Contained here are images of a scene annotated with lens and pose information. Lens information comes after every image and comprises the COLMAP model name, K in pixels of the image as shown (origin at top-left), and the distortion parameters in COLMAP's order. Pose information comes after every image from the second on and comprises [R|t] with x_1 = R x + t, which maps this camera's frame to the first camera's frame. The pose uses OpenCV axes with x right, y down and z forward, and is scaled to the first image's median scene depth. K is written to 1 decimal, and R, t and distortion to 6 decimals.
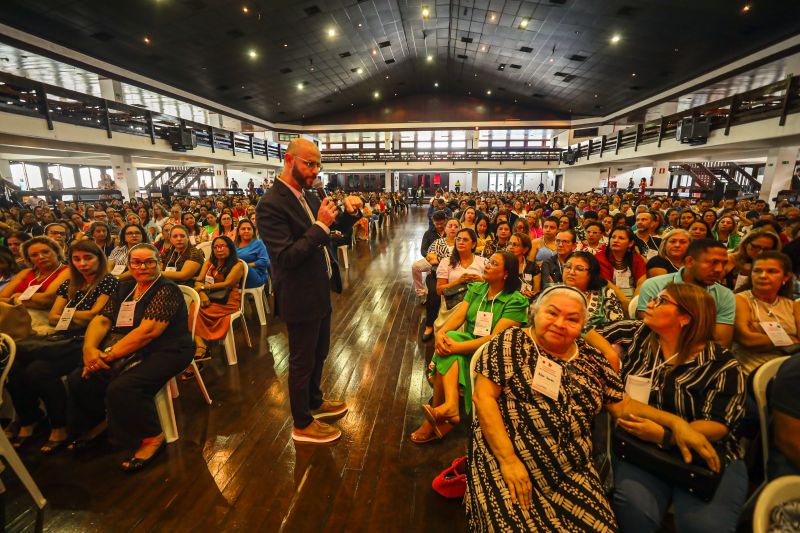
lens RADIAL K [[351.9, 0, 397.1], [0, 351.9, 266.5], [0, 0, 1]] dist [-0.005715, -0.000028]
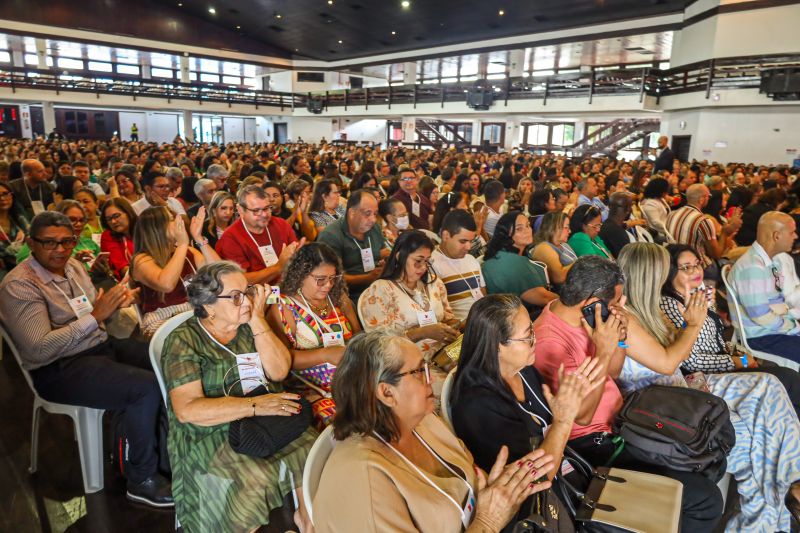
lens RADIAL K [[488.5, 0, 398.4], [0, 488.5, 261.1], [0, 0, 1]] dist [-0.022123, -0.001409]
pose [[0.670679, -0.155659, 0.725231, -0.276685], [0.133256, 0.987110, 0.088634, -0.004346], [-0.729680, 0.037197, 0.682777, 0.023935]]
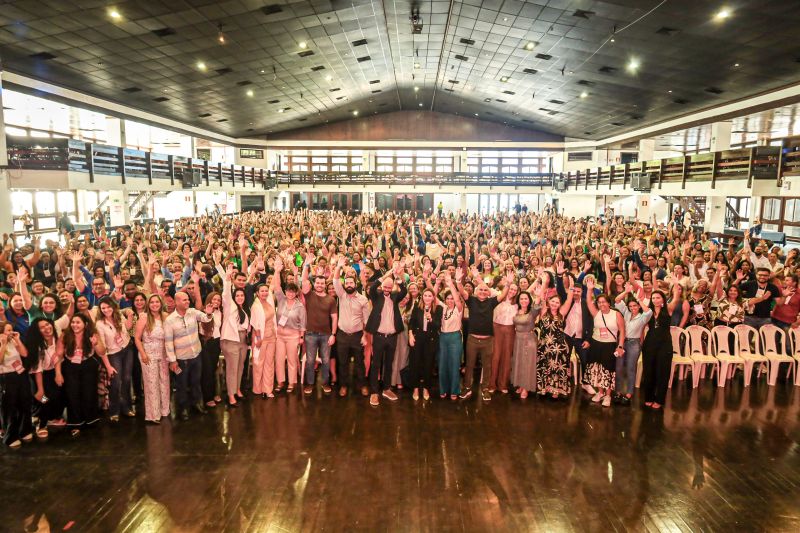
lens RADIAL K [[488.5, 0, 398.3], [0, 488.5, 268.9], [0, 0, 1]] dist [-0.022123, -0.001409]
pose [[0.996516, 0.001760, 0.083384, -0.048130], [0.004800, 0.996910, -0.078404, 0.013412], [-0.083265, 0.078531, 0.993428, -0.216240]]
